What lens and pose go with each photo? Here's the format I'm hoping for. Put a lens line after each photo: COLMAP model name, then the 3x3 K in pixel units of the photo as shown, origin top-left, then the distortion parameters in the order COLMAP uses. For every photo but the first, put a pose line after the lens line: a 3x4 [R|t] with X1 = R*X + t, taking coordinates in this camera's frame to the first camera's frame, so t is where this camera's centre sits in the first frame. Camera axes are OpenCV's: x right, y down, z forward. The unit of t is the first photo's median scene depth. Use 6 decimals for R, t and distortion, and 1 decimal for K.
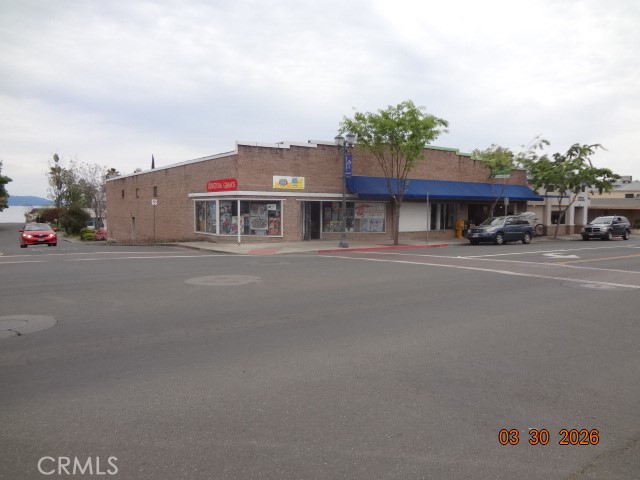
lens RADIAL K [[487.5, 0, 320.0], [0, 487.5, 240.0], [0, 0, 1]] dist [-0.001683, -0.003016]
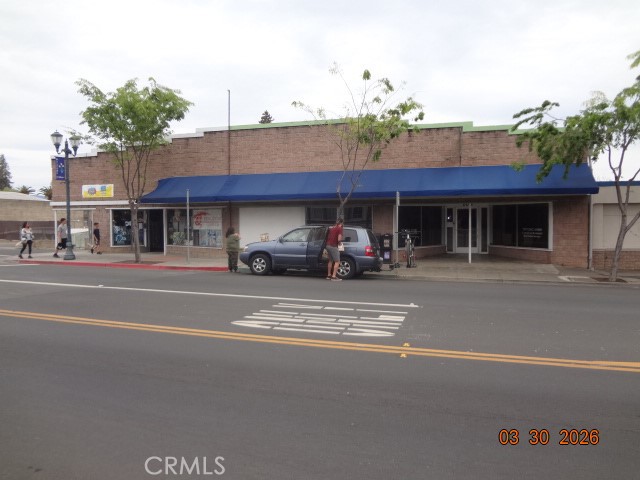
lens RADIAL K [[487.5, 0, 320.0], [0, 487.5, 240.0], [0, 0, 1]] dist [-0.001683, -0.003016]
pose [[0.600663, 0.017173, -0.799318, 0.883994], [-0.046029, 0.998854, -0.013130, -0.026668], [0.798176, 0.044678, 0.600765, 0.711182]]
